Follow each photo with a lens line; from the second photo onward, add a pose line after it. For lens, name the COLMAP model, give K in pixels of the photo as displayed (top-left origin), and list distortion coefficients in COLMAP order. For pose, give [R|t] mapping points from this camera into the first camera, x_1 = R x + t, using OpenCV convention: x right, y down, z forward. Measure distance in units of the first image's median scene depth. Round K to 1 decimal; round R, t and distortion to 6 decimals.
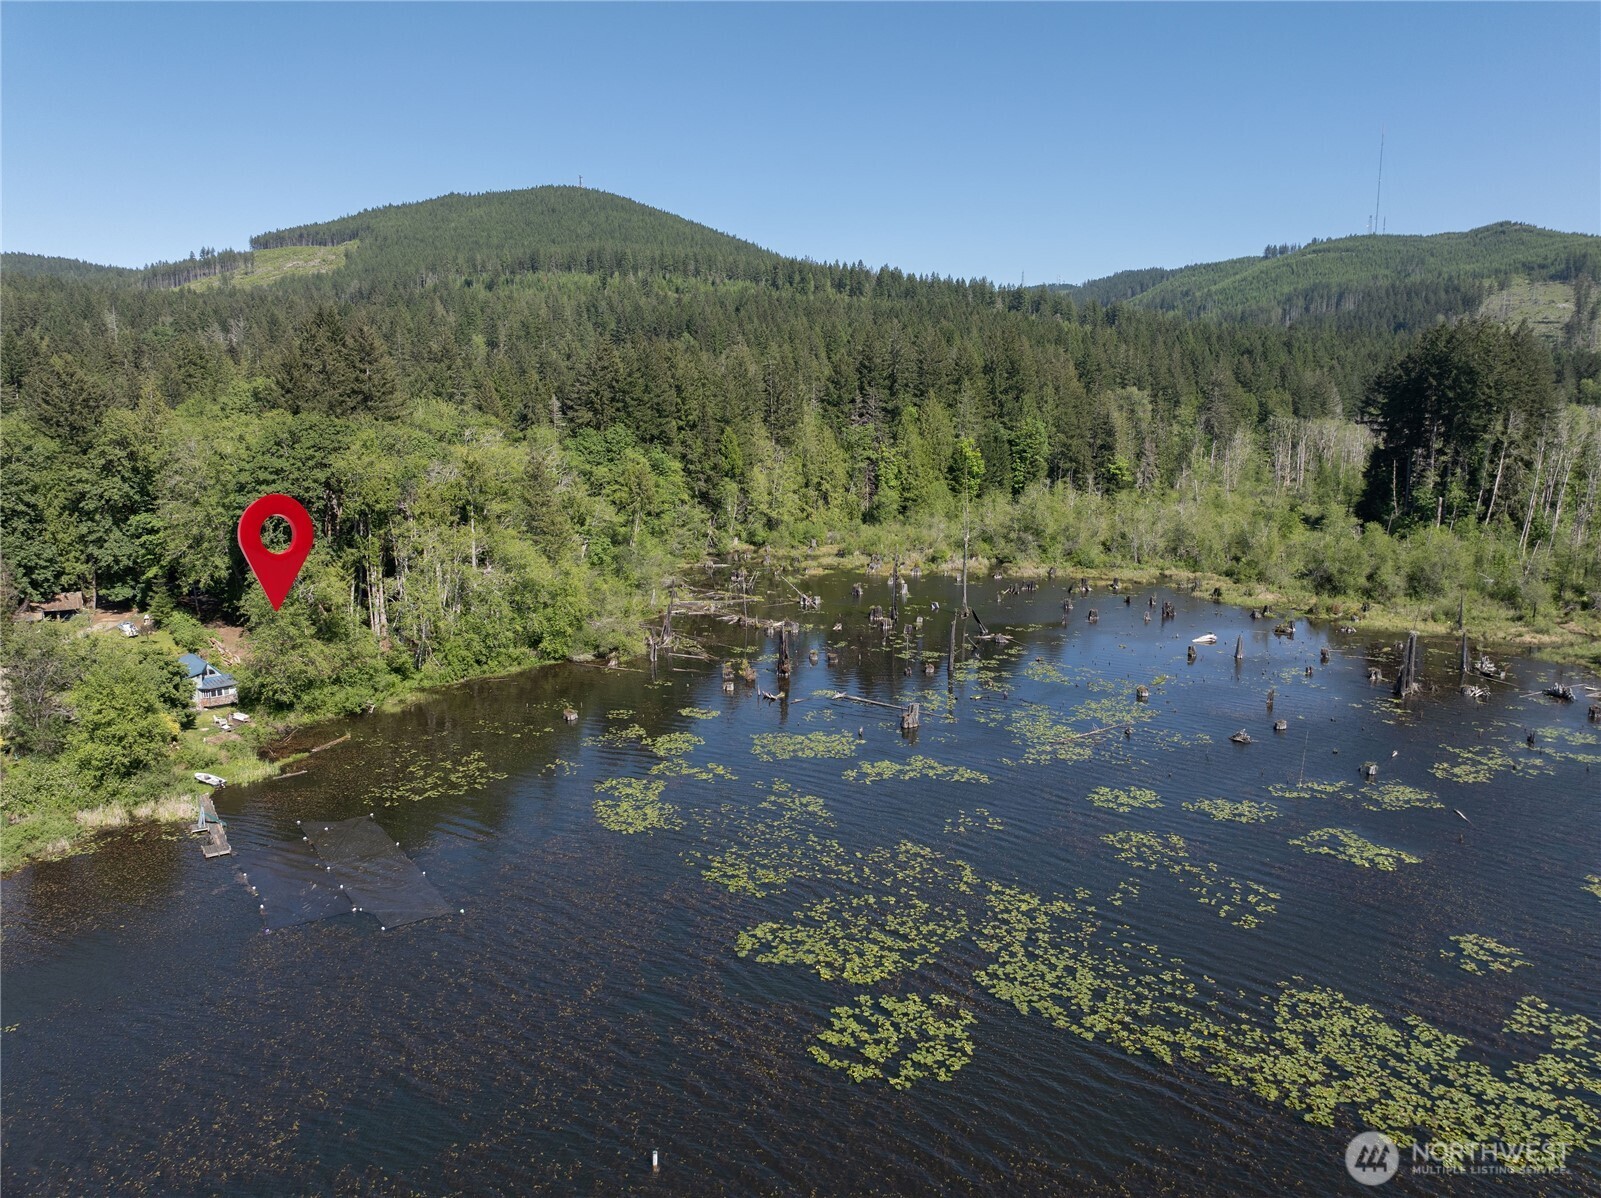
lens RADIAL K [[1125.5, 0, 803.9], [0, 1125.5, 596.8], [0, 0, 1]] dist [-0.050640, 0.022086]
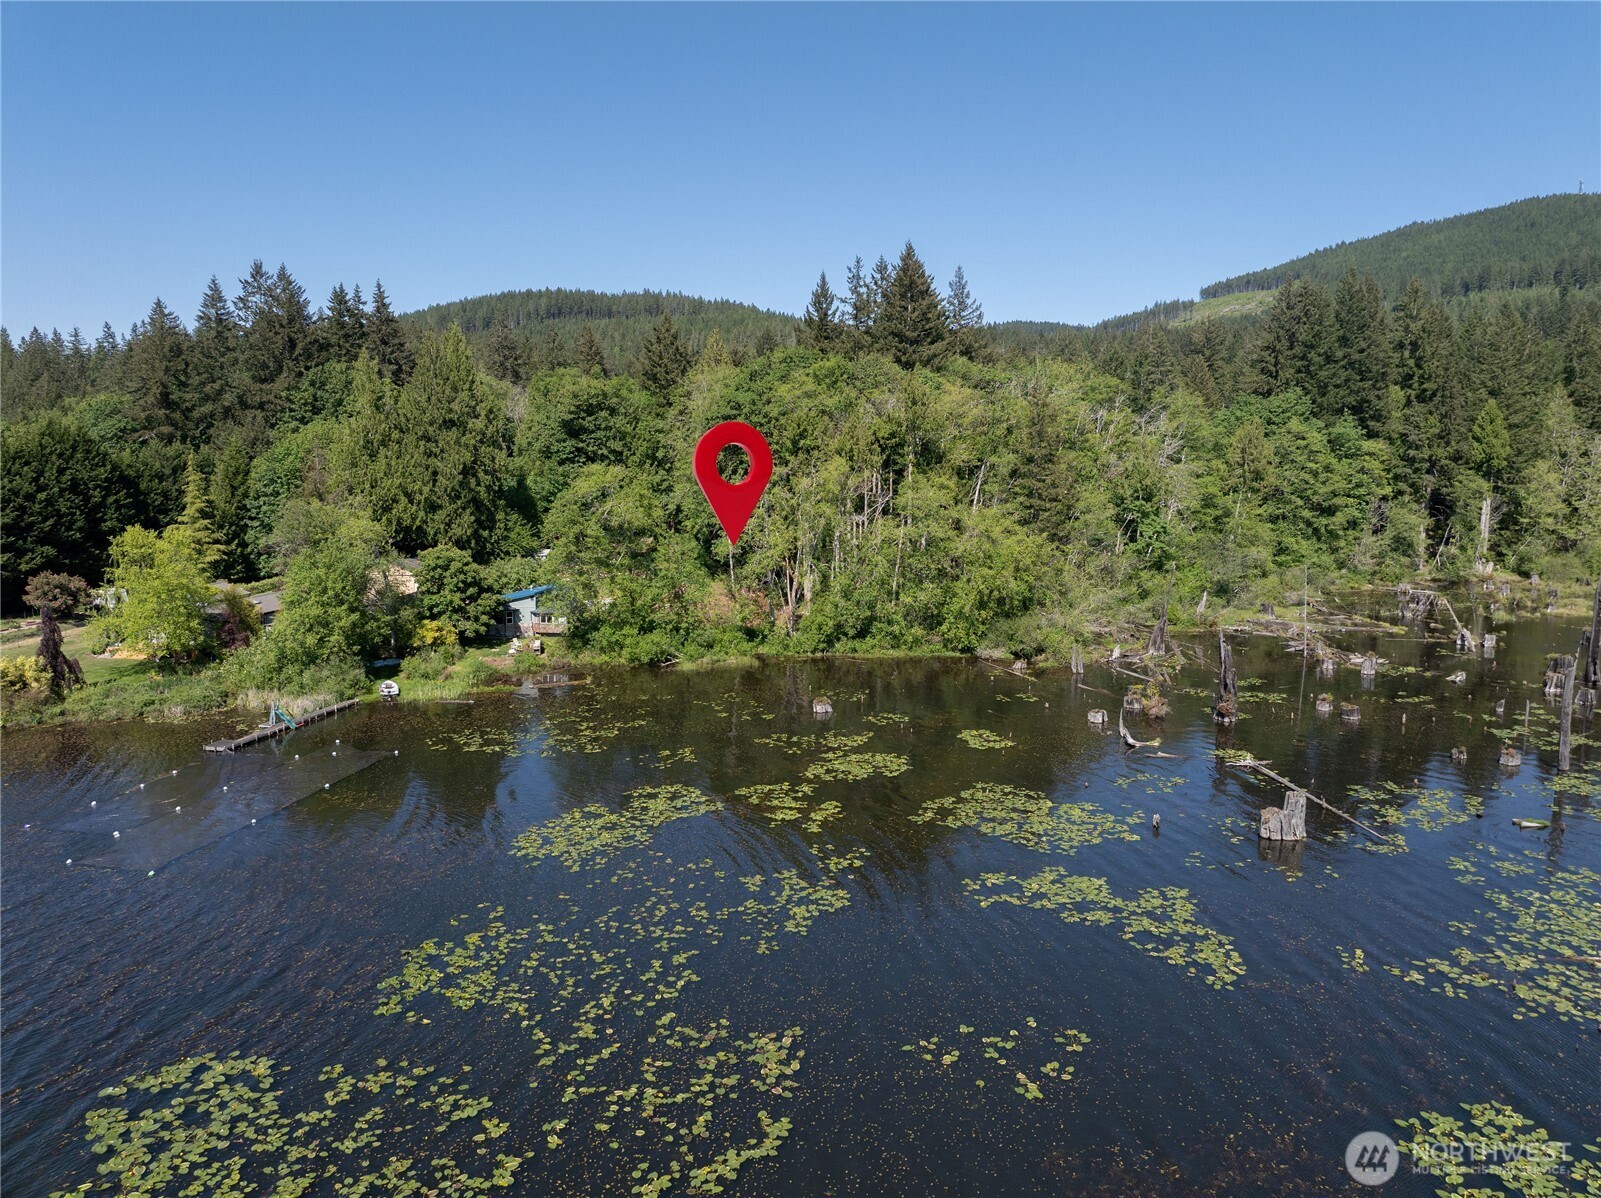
lens RADIAL K [[1125.5, 0, 808.1], [0, 1125.5, 594.9], [0, 0, 1]] dist [-0.050640, 0.022086]
pose [[0.690735, 0.091001, -0.717359, 0.216328], [-0.126784, 0.991923, 0.003753, 0.026740], [0.711906, 0.088357, 0.696694, 0.382109]]
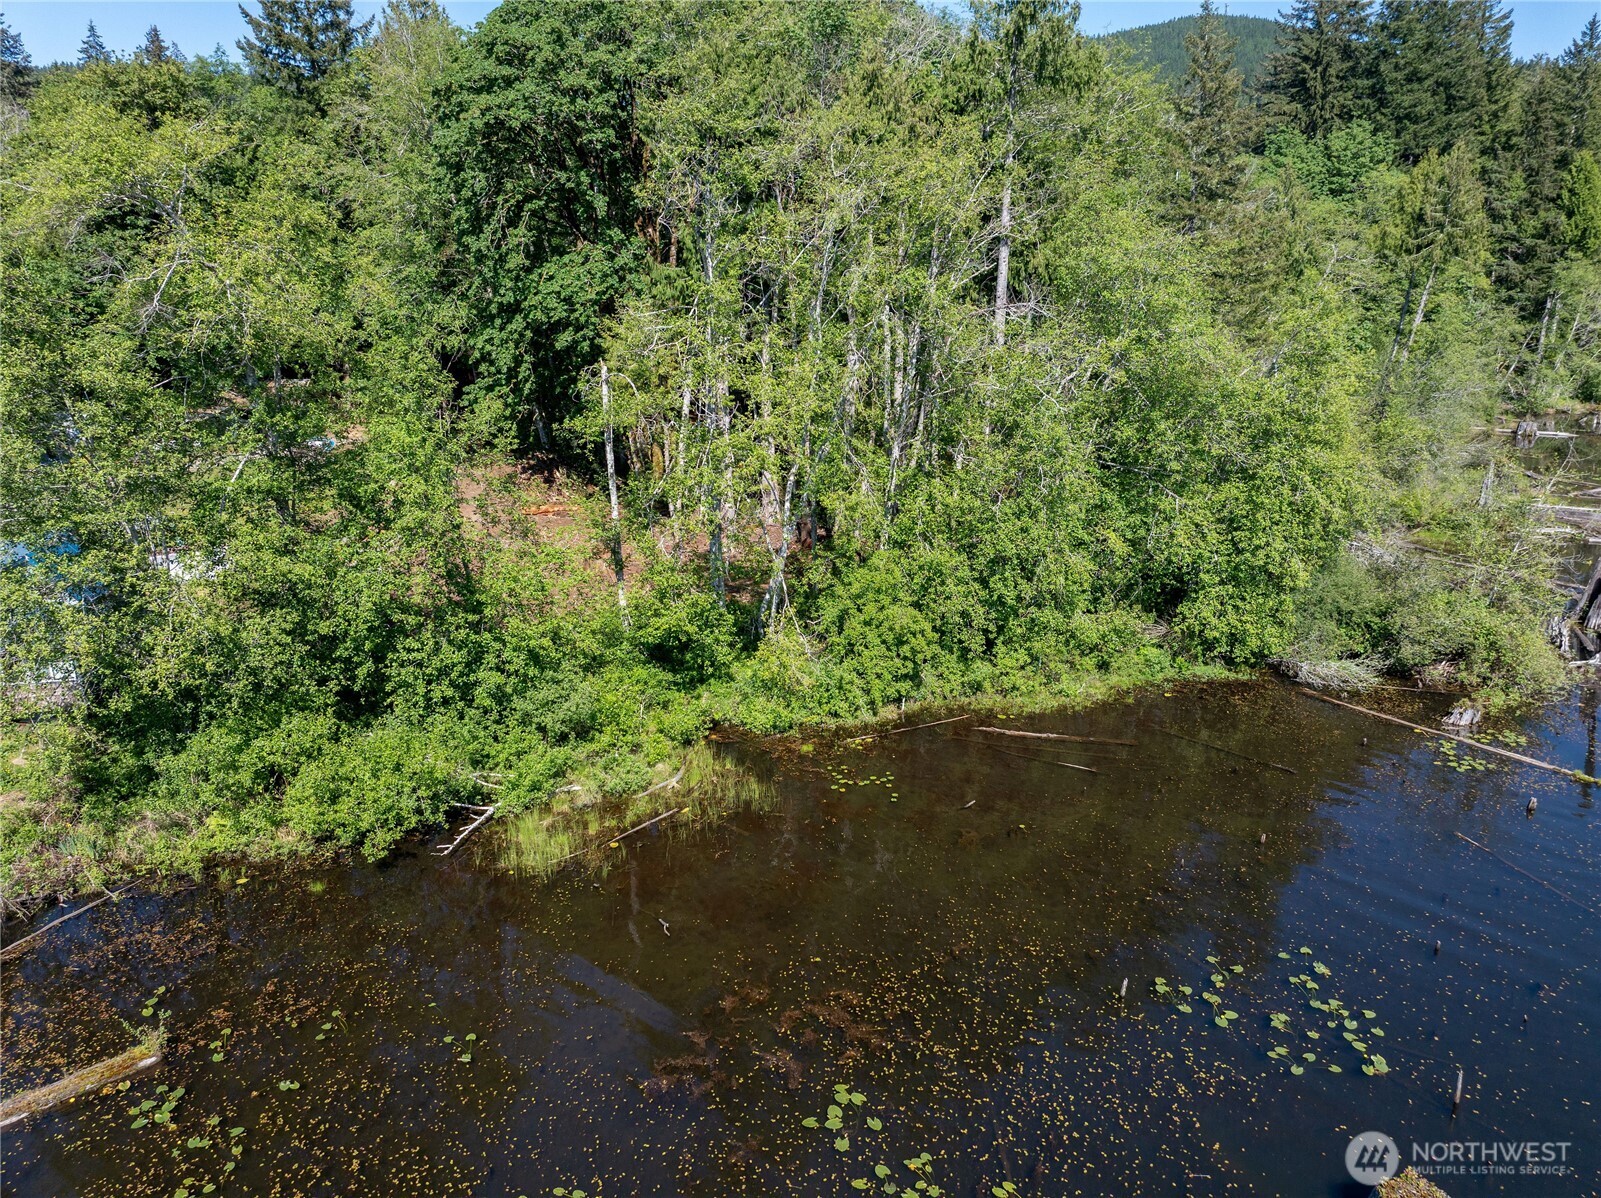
lens RADIAL K [[1125.5, 0, 808.2], [0, 1125.5, 594.6], [0, 0, 1]] dist [-0.050640, 0.022086]
pose [[0.871114, 0.135642, -0.471977, -0.169290], [-0.087161, 0.988543, 0.123228, 0.011584], [0.483284, -0.066208, 0.872956, 0.648741]]
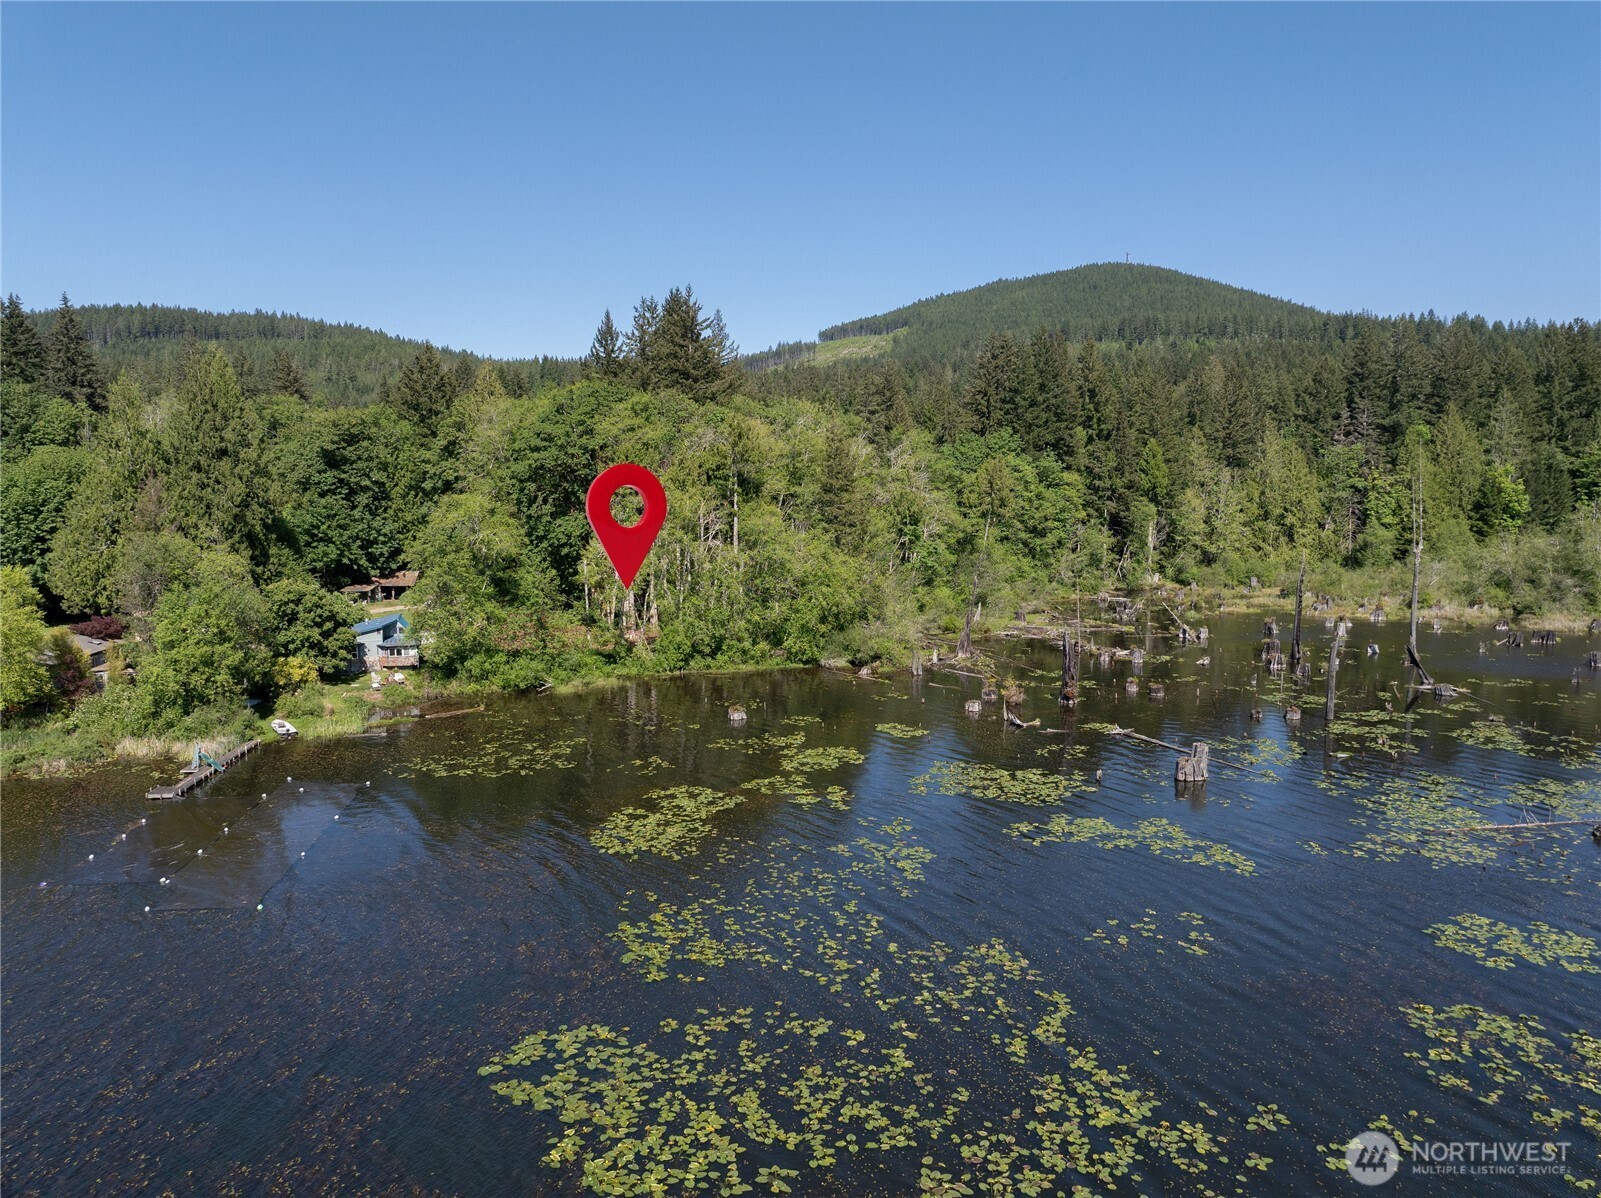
lens RADIAL K [[1125.5, 0, 808.3], [0, 1125.5, 594.8], [0, 0, 1]] dist [-0.050640, 0.022086]
pose [[0.888530, 0.044589, -0.456647, 0.138110], [-0.080452, 0.994988, -0.059385, 0.050585], [0.451711, 0.089504, 0.887664, 0.257701]]
